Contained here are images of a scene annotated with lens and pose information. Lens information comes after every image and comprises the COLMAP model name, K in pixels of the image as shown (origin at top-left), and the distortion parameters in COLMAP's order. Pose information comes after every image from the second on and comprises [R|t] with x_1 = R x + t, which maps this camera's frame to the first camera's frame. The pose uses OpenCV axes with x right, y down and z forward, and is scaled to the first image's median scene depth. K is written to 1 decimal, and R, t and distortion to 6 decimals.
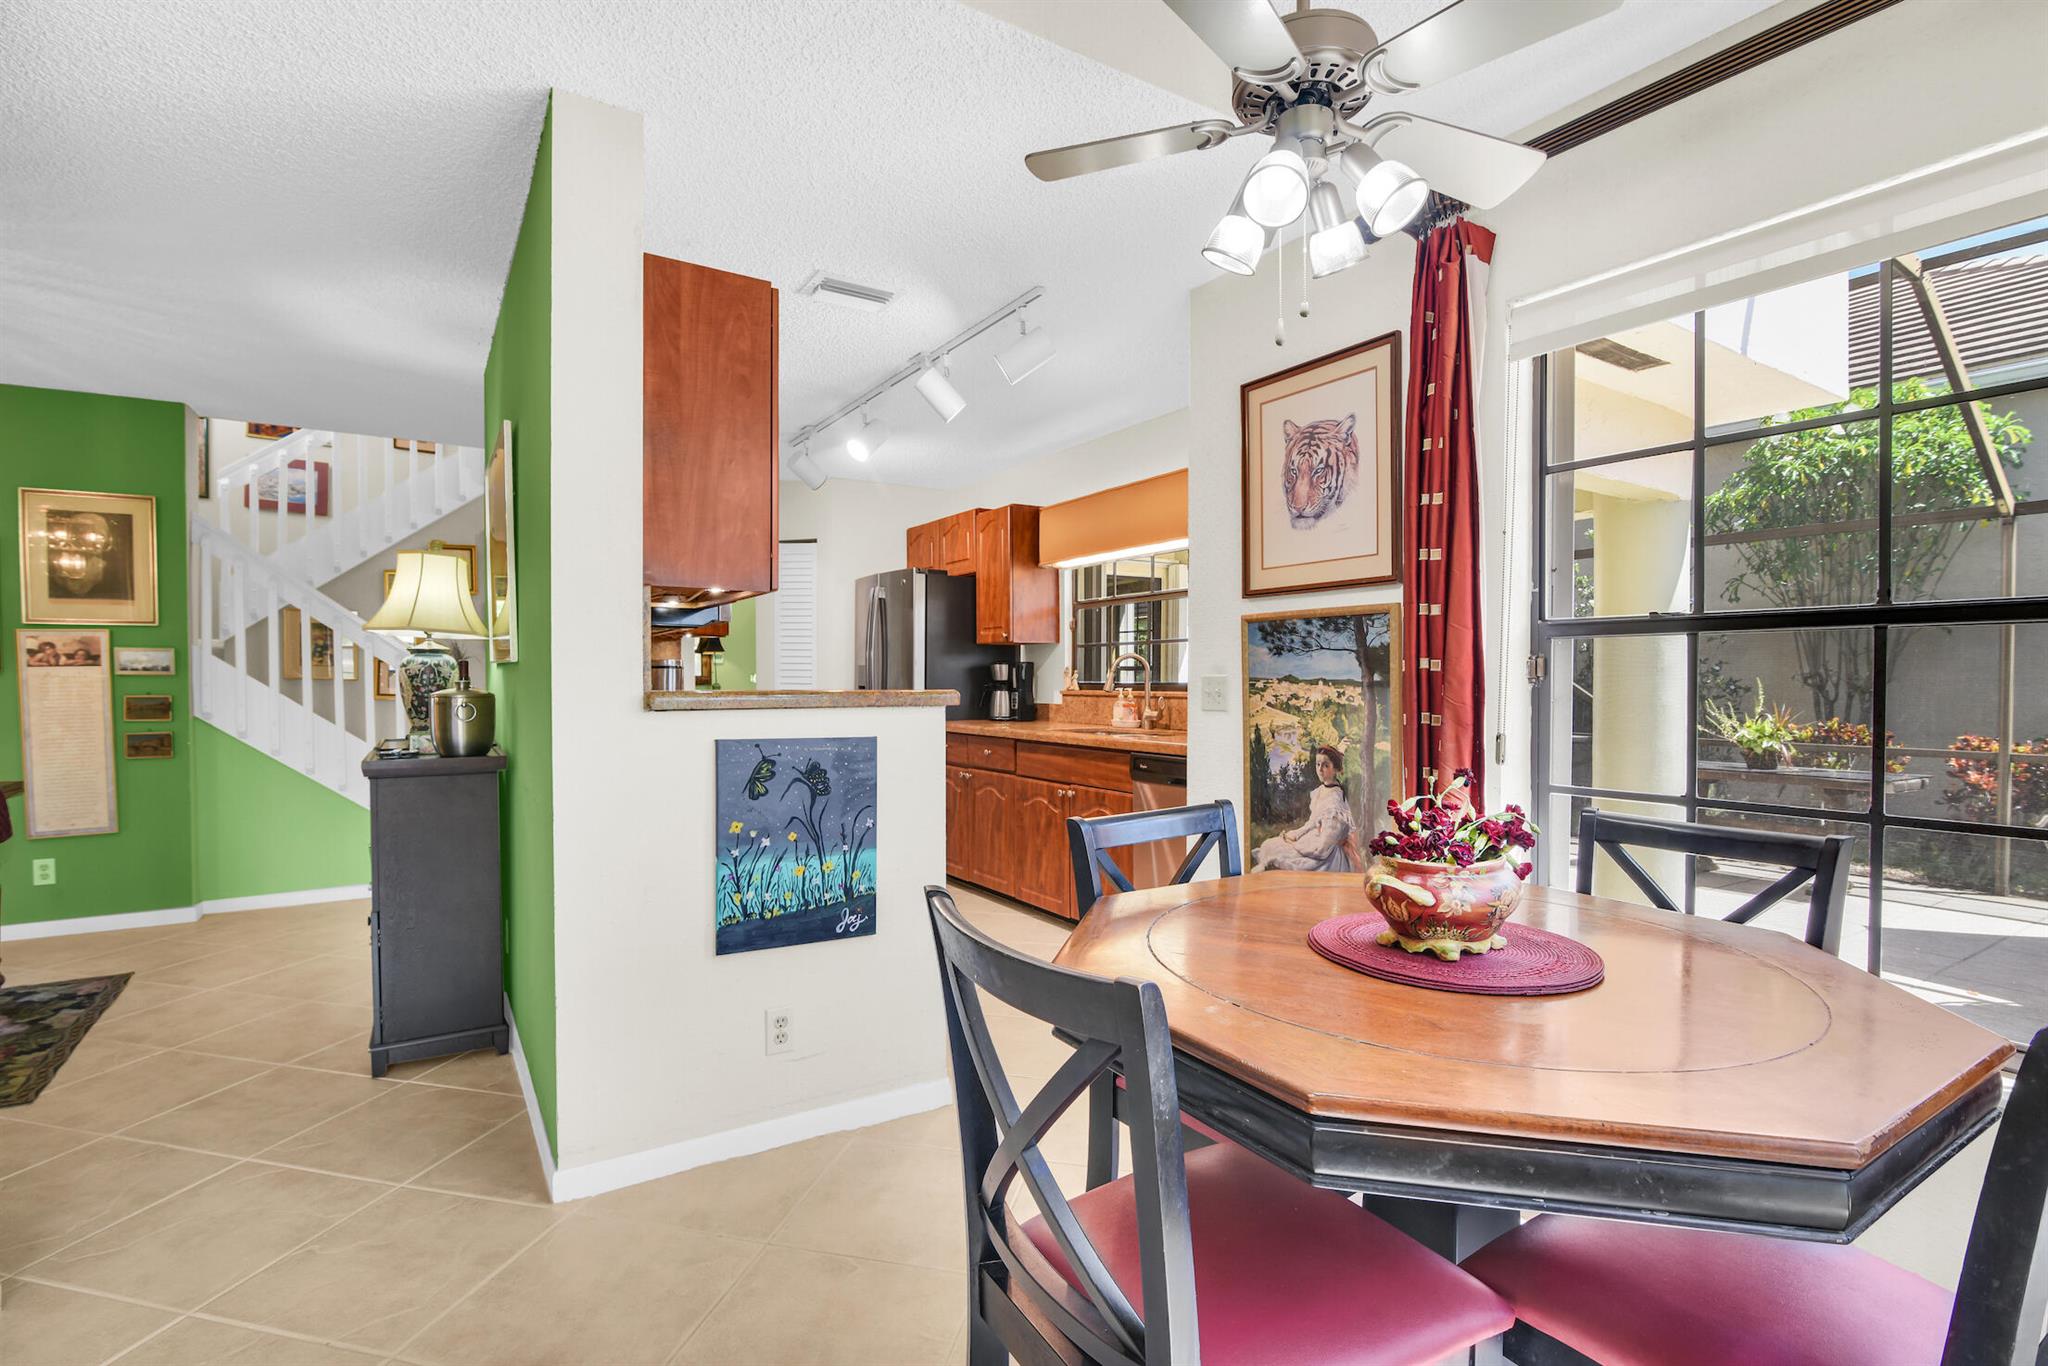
lens RADIAL K [[965.4, 0, 1014.3], [0, 965.4, 699.6], [0, 0, 1]] dist [-0.004111, -0.009520]
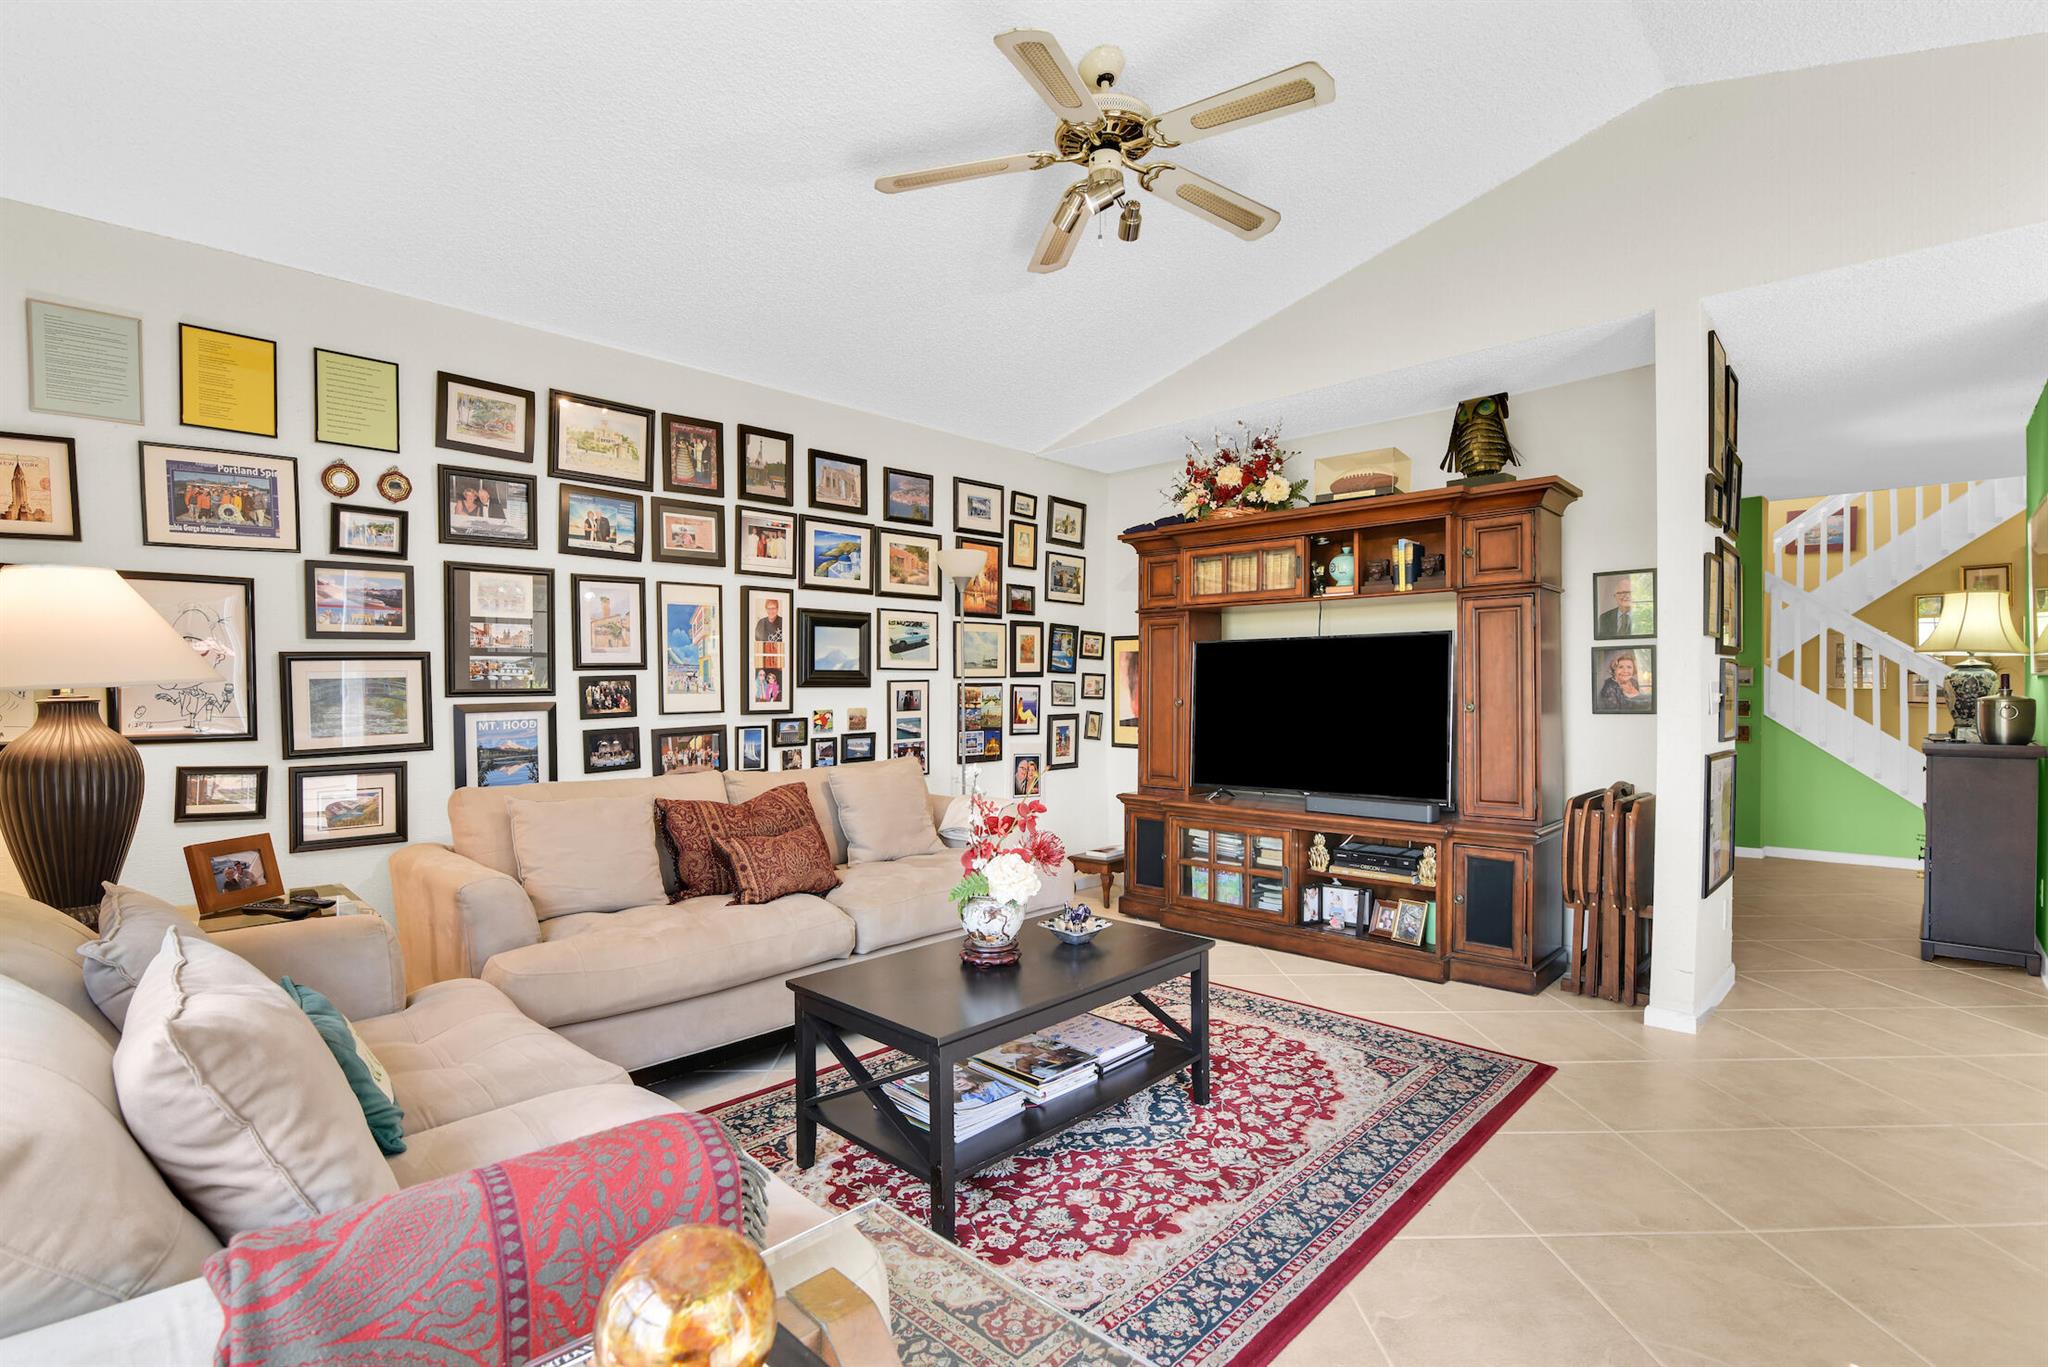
lens RADIAL K [[965.4, 0, 1014.3], [0, 965.4, 700.1], [0, 0, 1]] dist [-0.004111, -0.009520]
pose [[0.252254, 0.015722, -0.967533, 0.288576], [-0.025921, 0.999619, 0.009485, 0.014901], [0.967314, 0.022687, 0.252565, -0.537654]]
